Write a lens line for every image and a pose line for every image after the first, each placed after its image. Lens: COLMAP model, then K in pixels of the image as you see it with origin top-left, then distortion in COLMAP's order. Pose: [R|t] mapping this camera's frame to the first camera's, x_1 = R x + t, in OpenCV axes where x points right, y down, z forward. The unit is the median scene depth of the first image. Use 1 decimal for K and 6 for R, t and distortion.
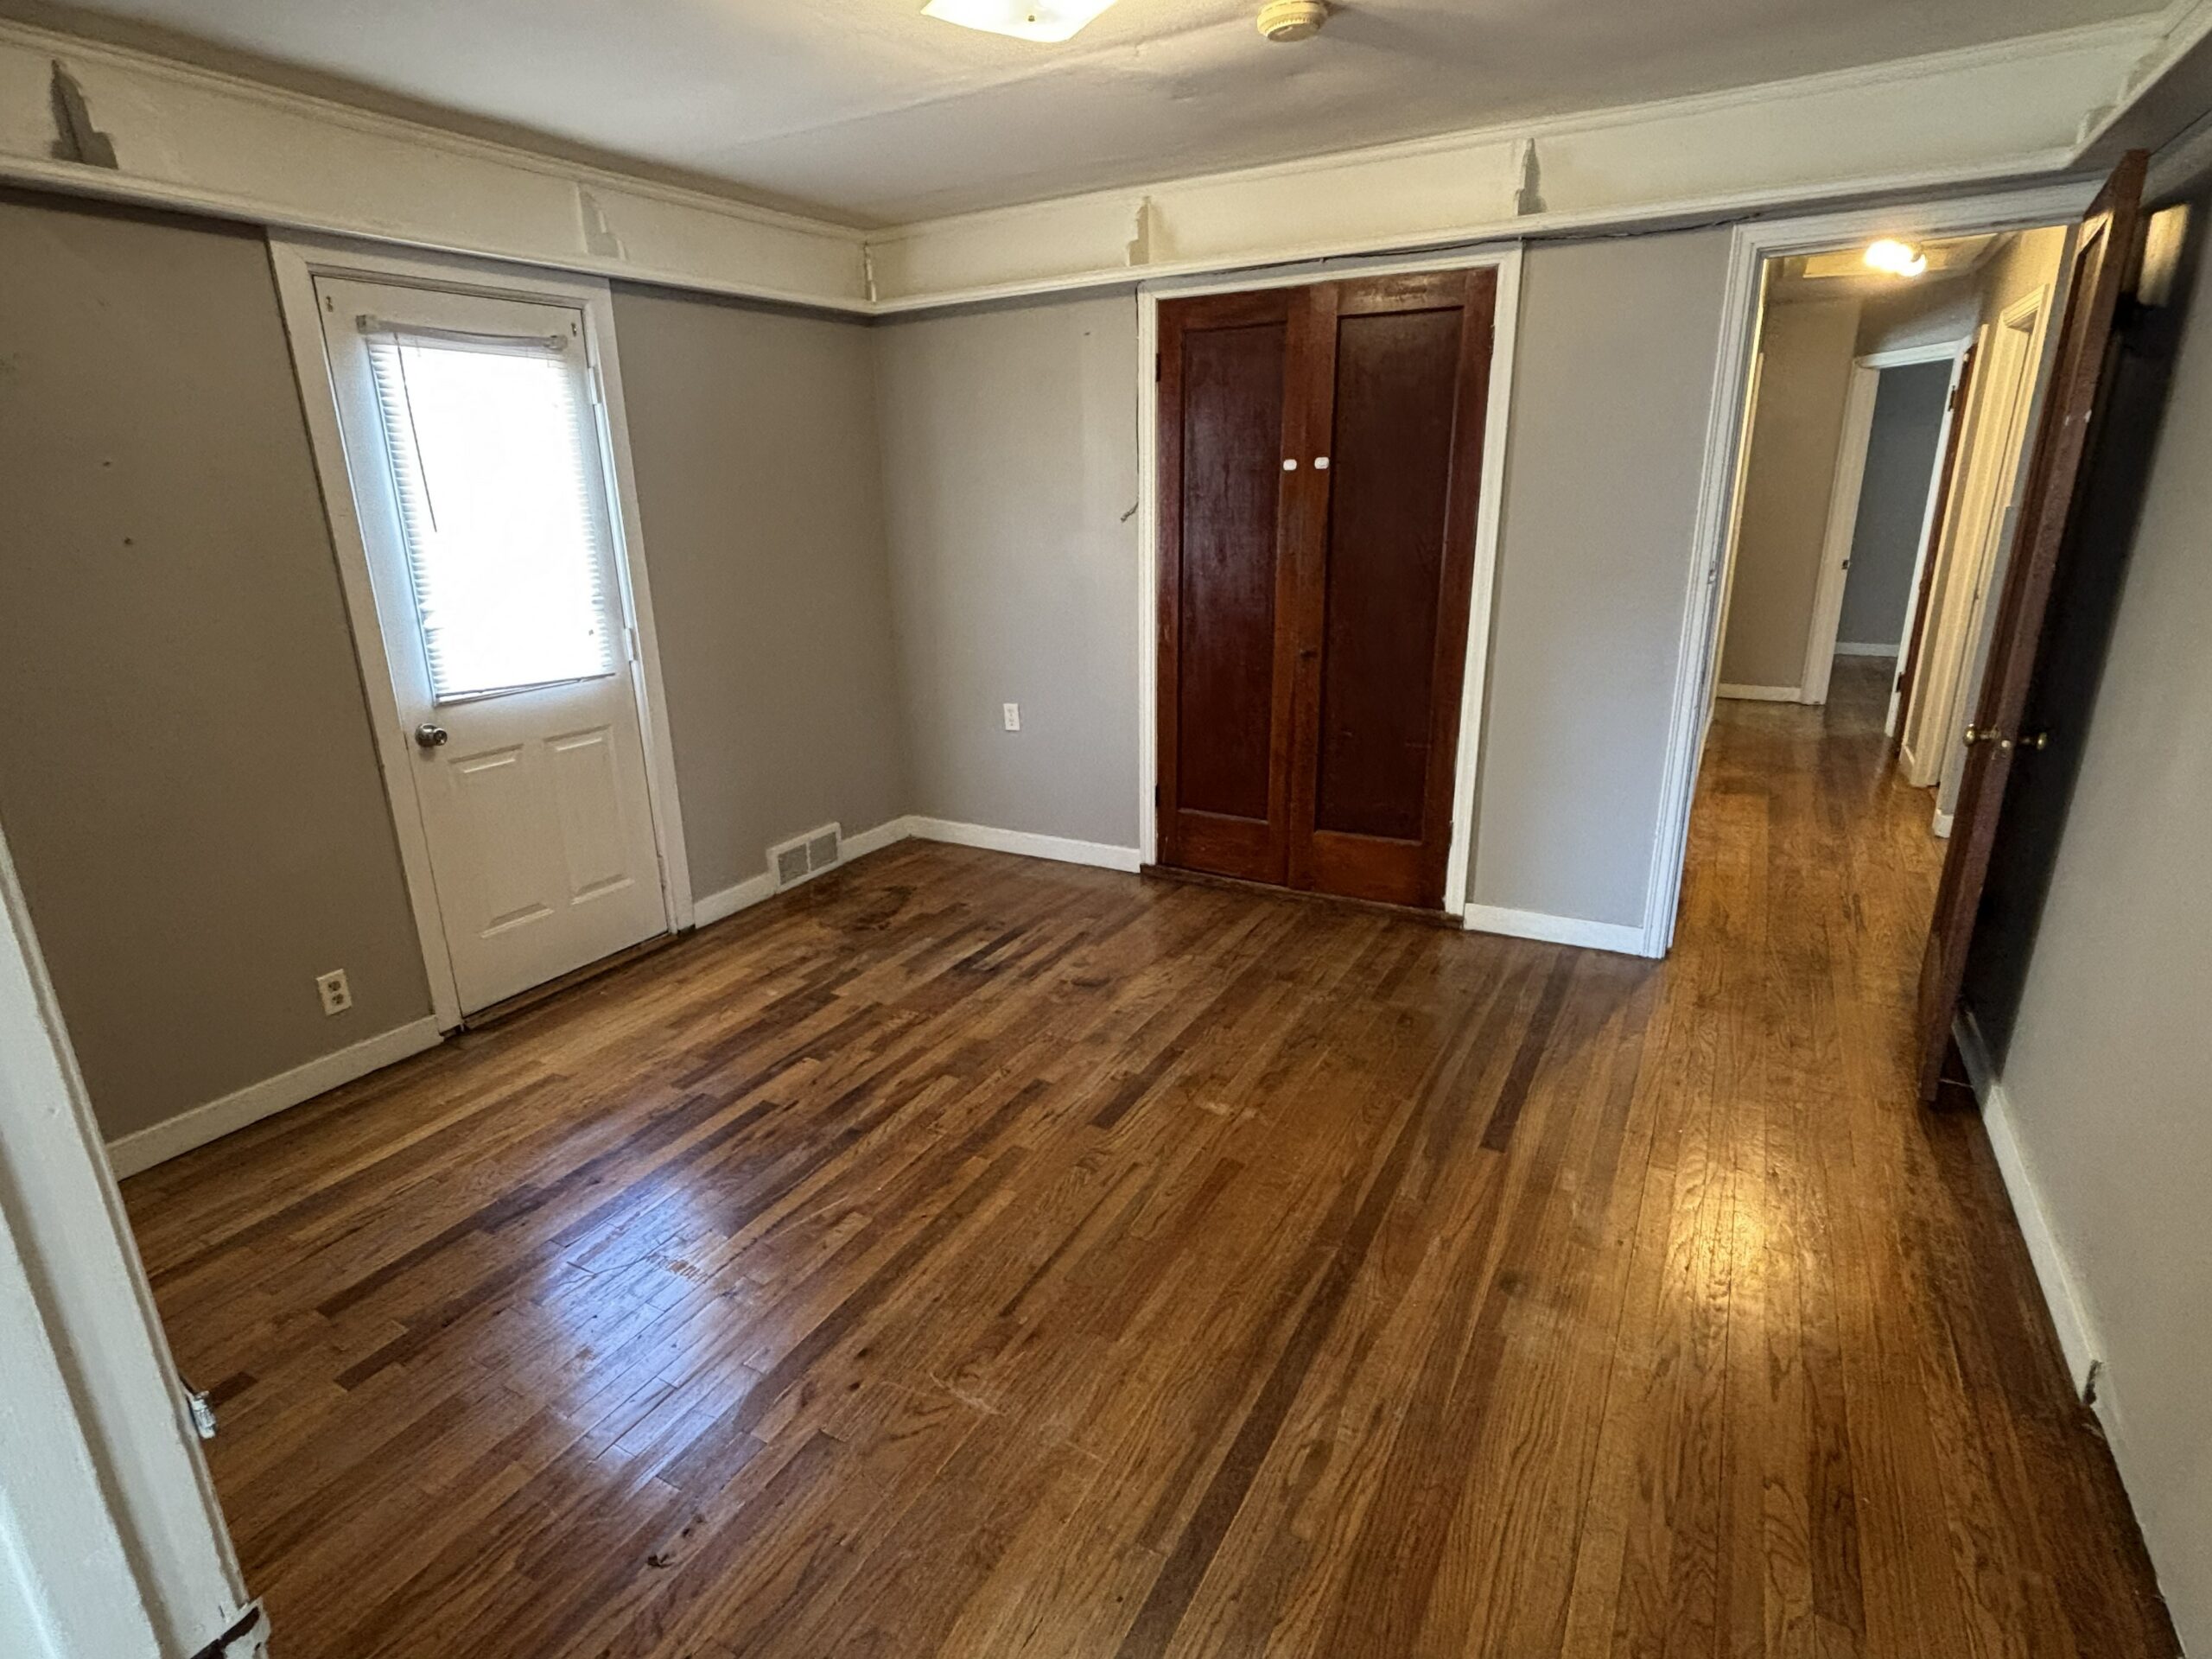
lens RADIAL K [[1115.9, 0, 1104.6], [0, 1115.9, 820.7], [0, 0, 1]] dist [0.000021, 0.000677]
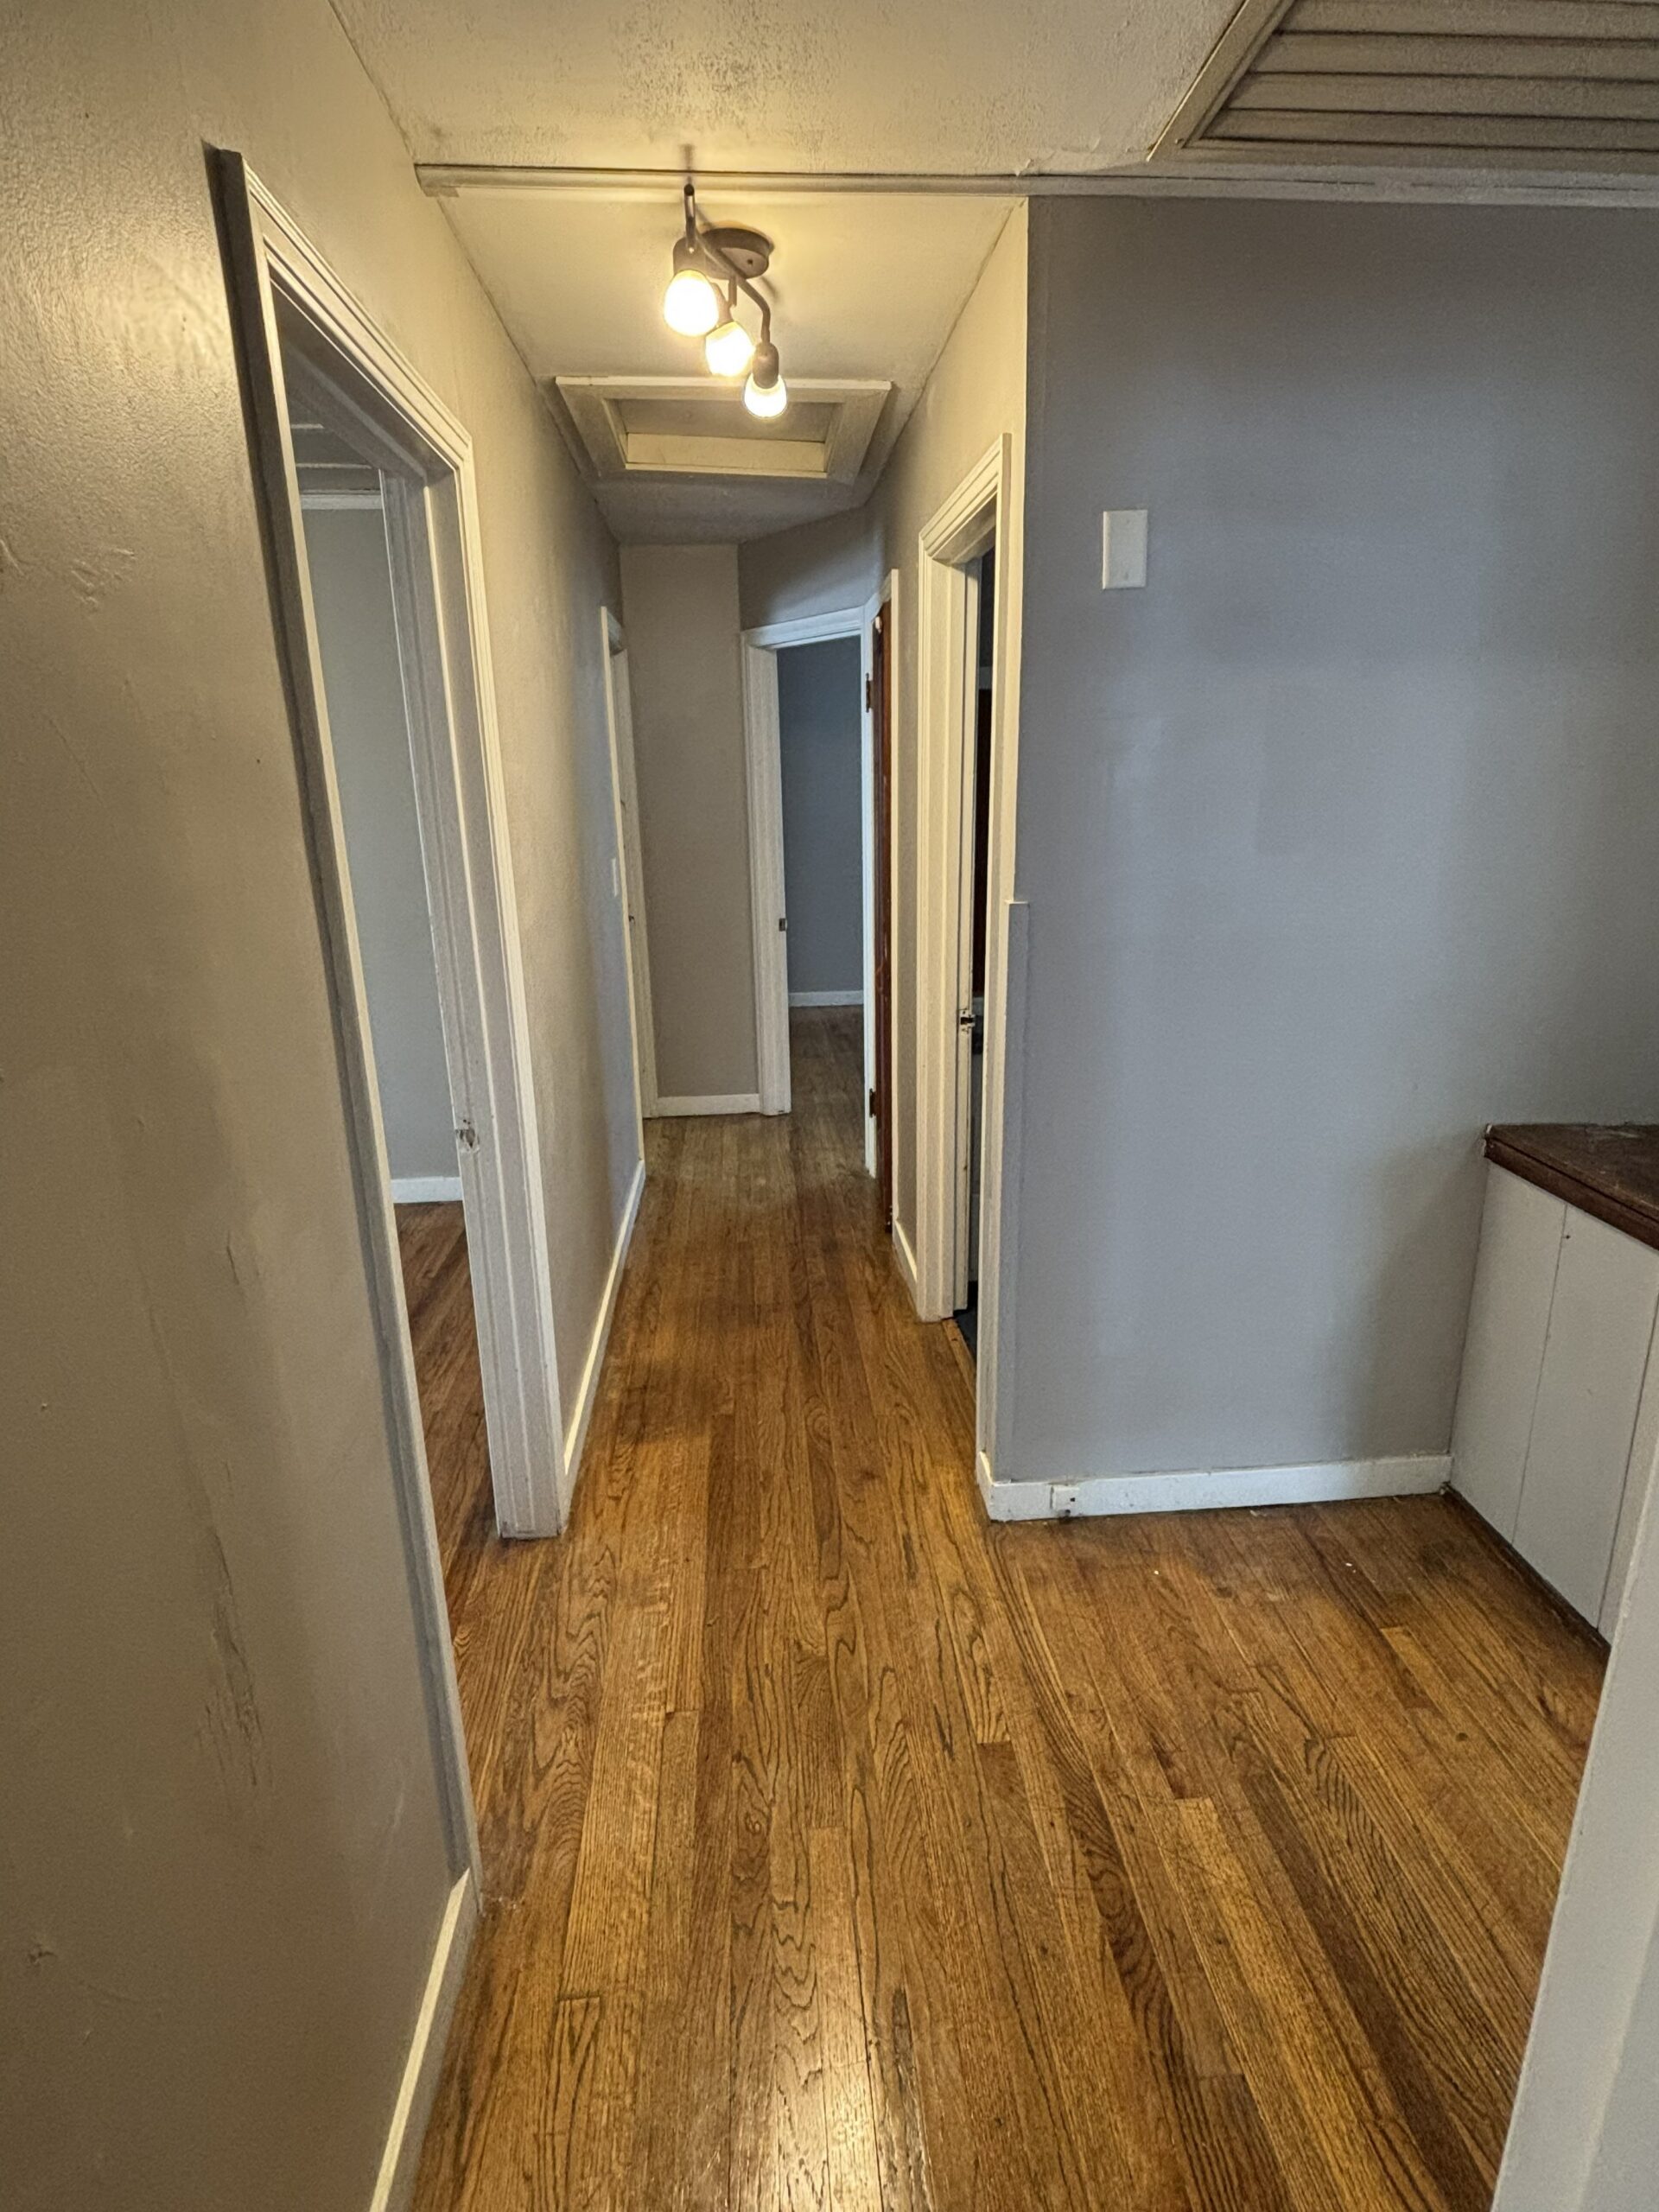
lens RADIAL K [[1115.9, 0, 827.3], [0, 1115.9, 1104.0], [0, 0, 1]] dist [0.000021, 0.000677]
pose [[0.828453, -0.157726, 0.537391, 0.338580], [0.163343, 0.985855, 0.037539, -0.162397], [-0.535710, 0.056680, 0.842497, 0.461402]]
